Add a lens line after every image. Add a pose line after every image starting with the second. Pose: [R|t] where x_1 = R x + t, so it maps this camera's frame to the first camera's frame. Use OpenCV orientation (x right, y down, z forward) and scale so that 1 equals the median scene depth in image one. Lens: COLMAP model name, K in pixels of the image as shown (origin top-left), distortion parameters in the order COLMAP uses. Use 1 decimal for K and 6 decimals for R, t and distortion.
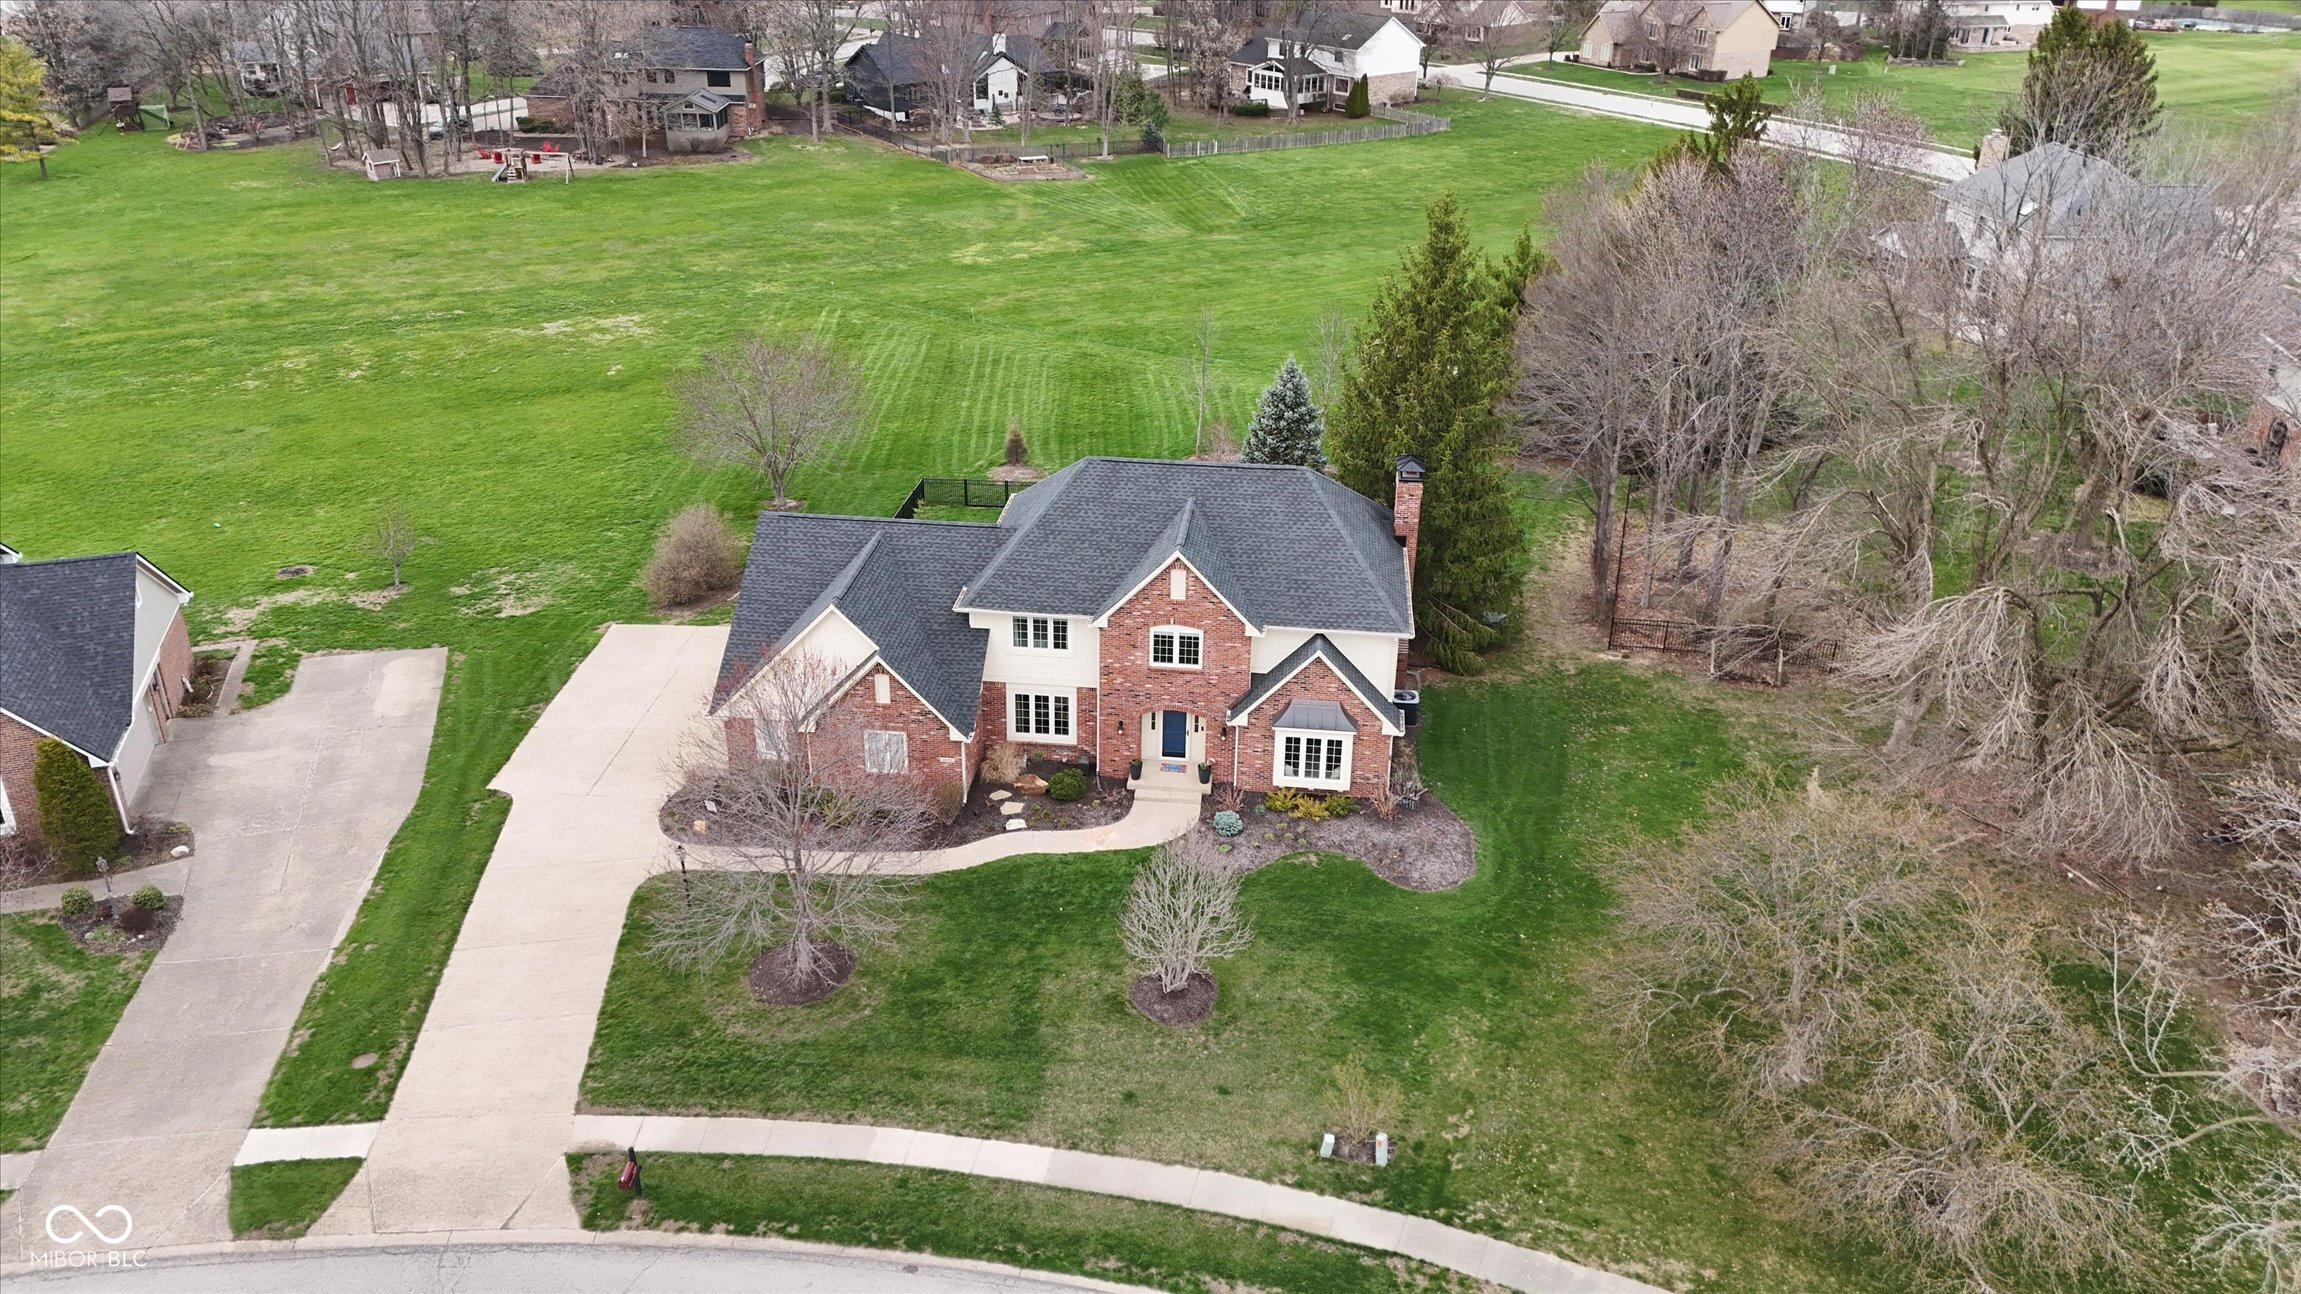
lens RADIAL K [[1678.4, 0, 1160.0], [0, 1678.4, 639.0], [0, 0, 1]] dist [0.093181, -0.104315]
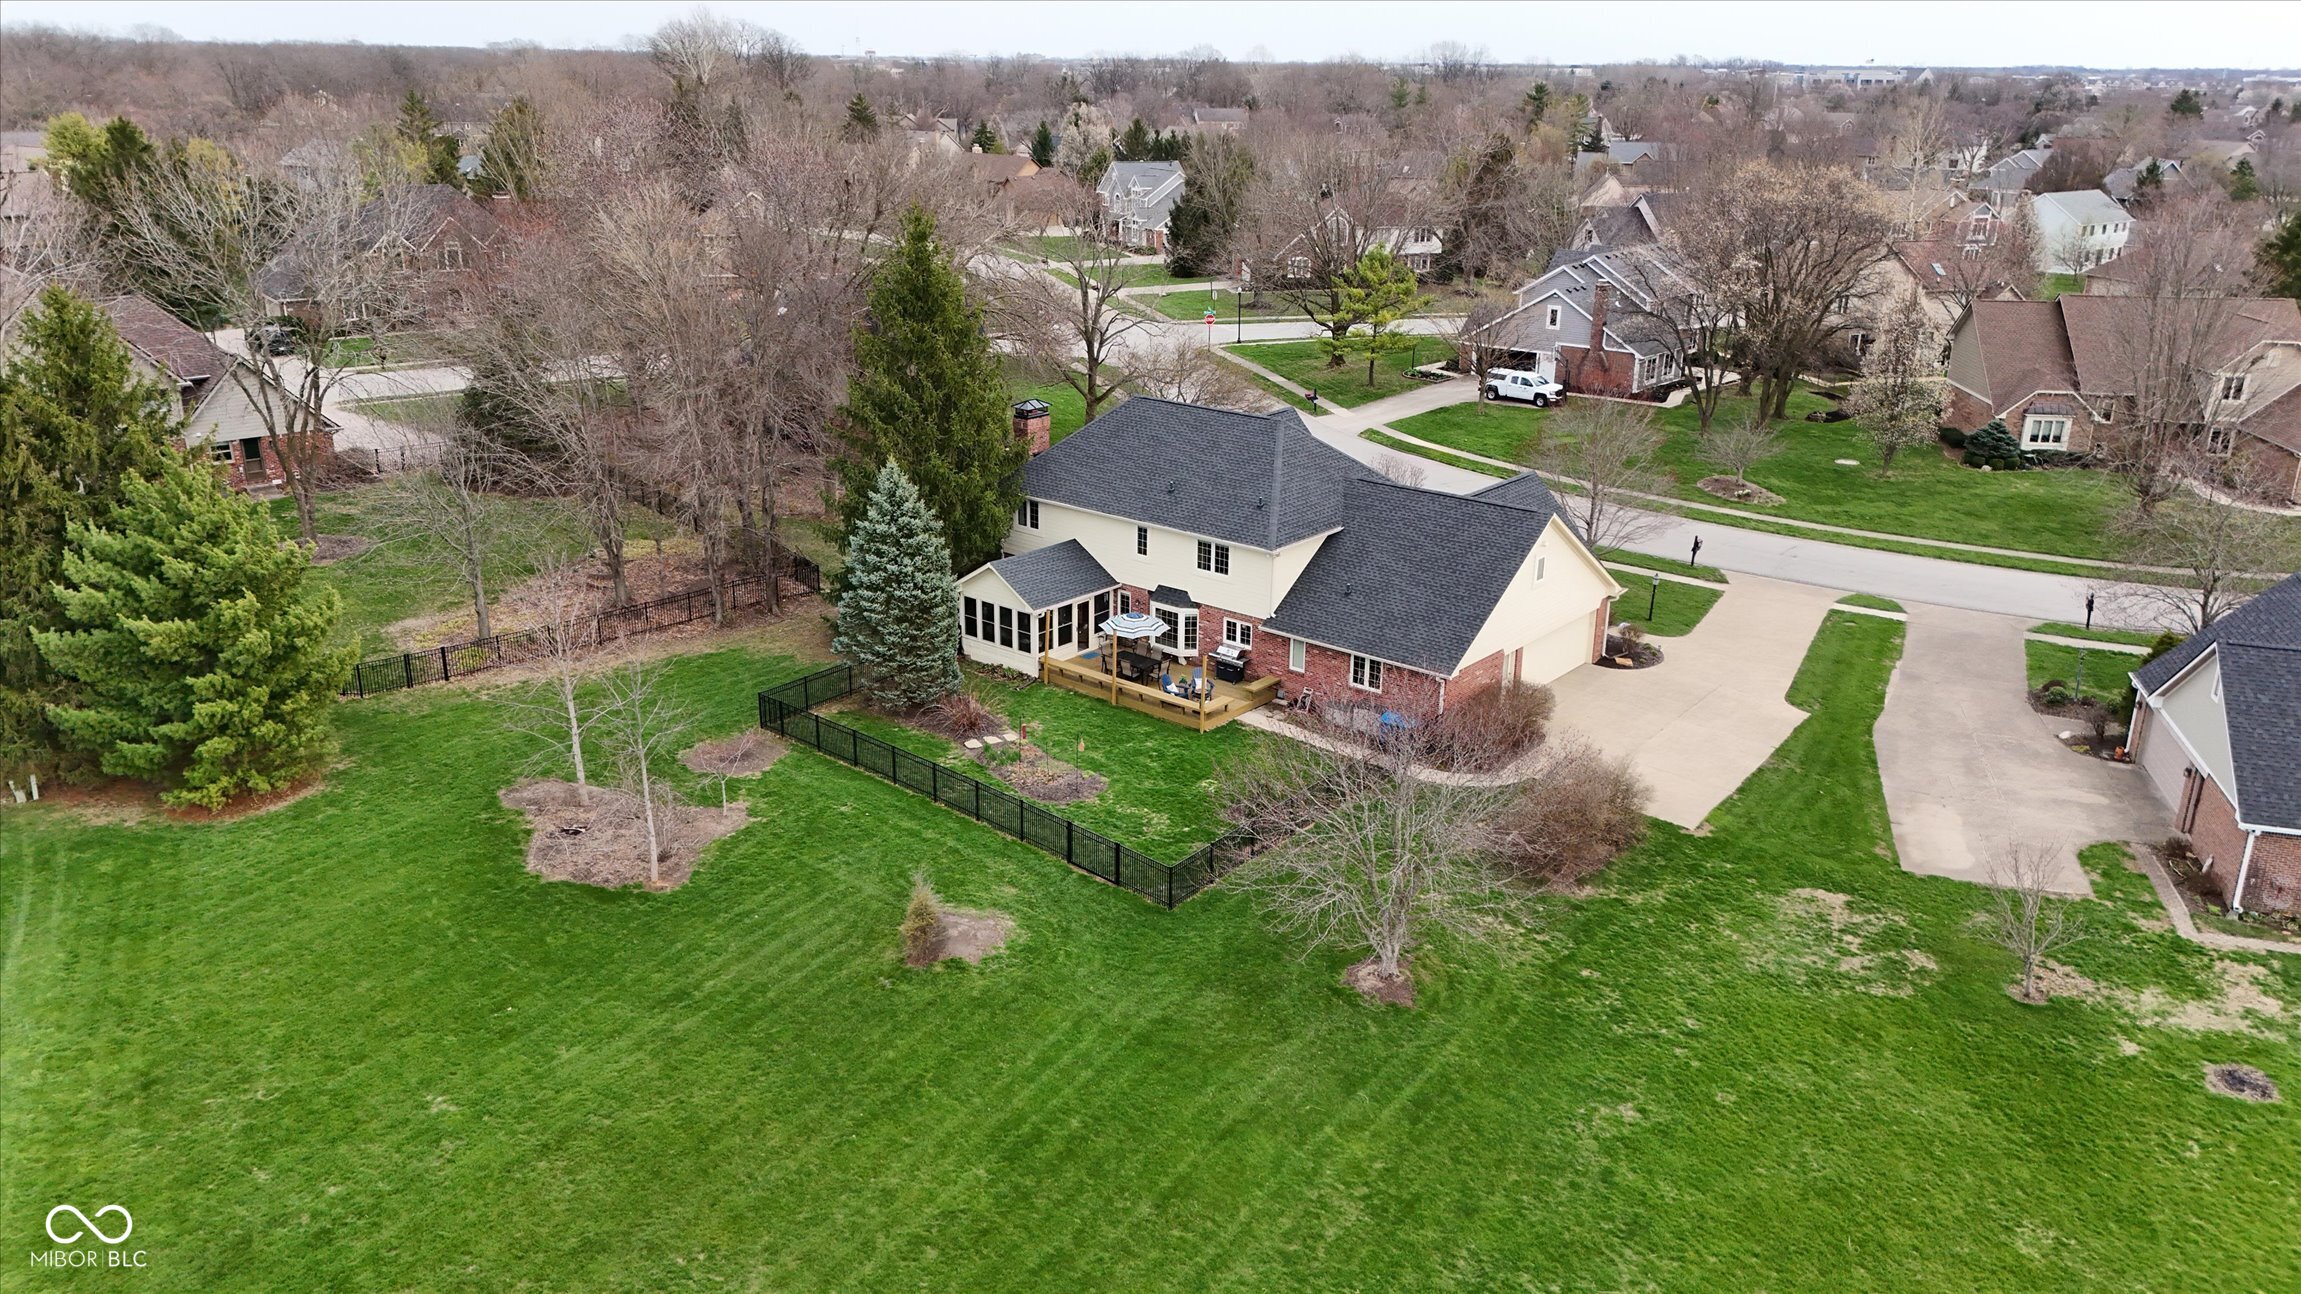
lens RADIAL K [[1678.4, 0, 1160.0], [0, 1678.4, 639.0], [0, 0, 1]] dist [0.093181, -0.104315]
pose [[-0.830096, -0.205040, 0.518554, -0.629975], [0.219988, 0.734098, 0.642422, -0.792124], [-0.512392, 0.647348, -0.564266, 1.878263]]
